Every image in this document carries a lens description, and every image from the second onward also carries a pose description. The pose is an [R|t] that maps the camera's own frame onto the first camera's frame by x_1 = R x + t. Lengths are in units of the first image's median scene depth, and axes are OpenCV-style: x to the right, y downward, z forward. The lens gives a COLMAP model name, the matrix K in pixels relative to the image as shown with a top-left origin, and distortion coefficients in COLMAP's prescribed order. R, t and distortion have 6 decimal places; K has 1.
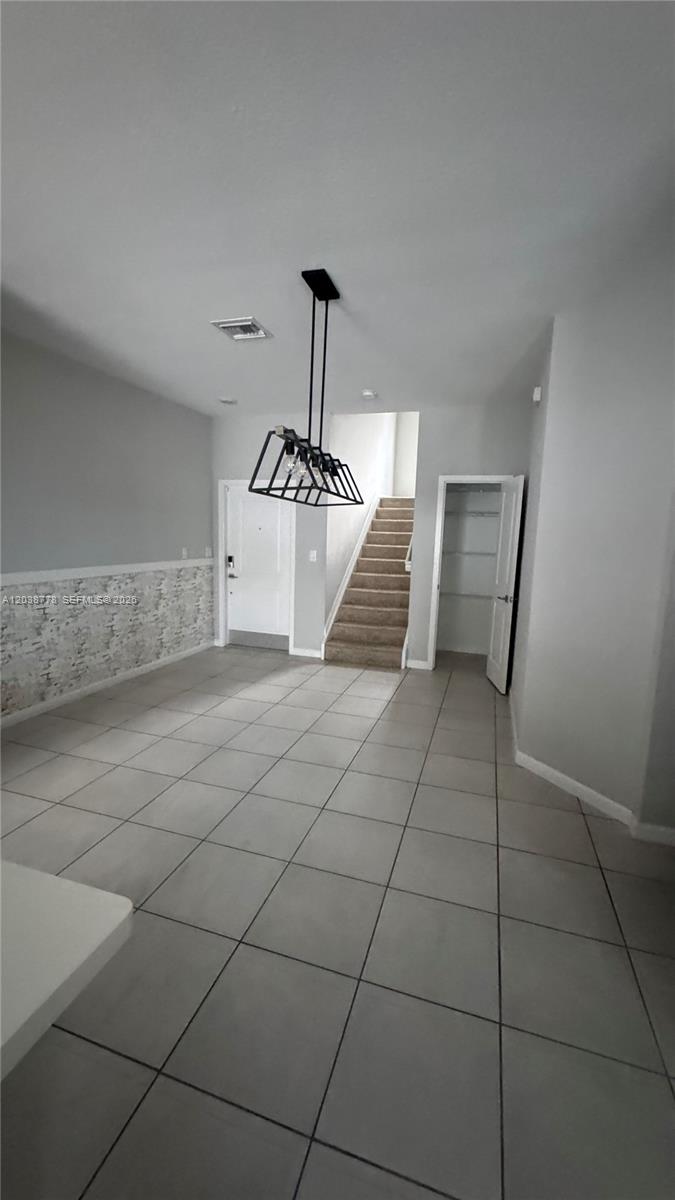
lens RADIAL K [[483.2, 0, 334.6], [0, 483.2, 603.4], [0, 0, 1]] dist [0.001878, 0.000412]
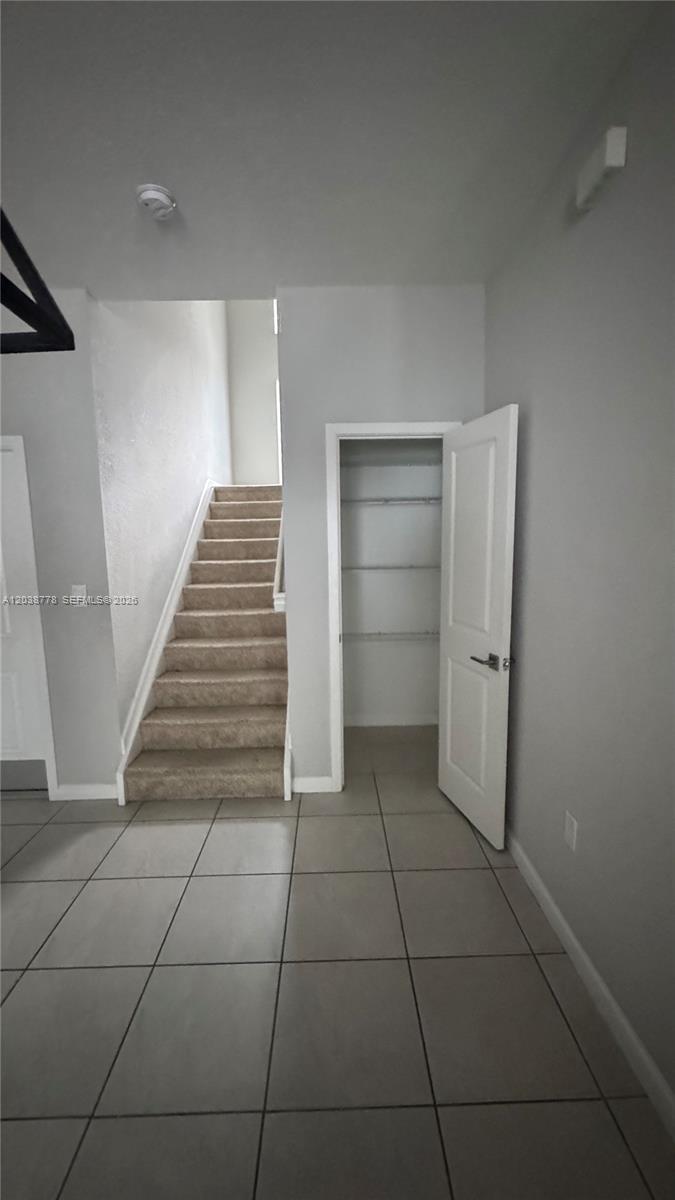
lens RADIAL K [[483.2, 0, 340.2], [0, 483.2, 605.3], [0, 0, 1]] dist [0.001878, 0.000412]
pose [[0.942660, -0.088859, 0.321709, 0.043321], [0.091891, 0.995752, 0.005780, -0.066492], [-0.320856, 0.024113, 0.946821, 0.458730]]
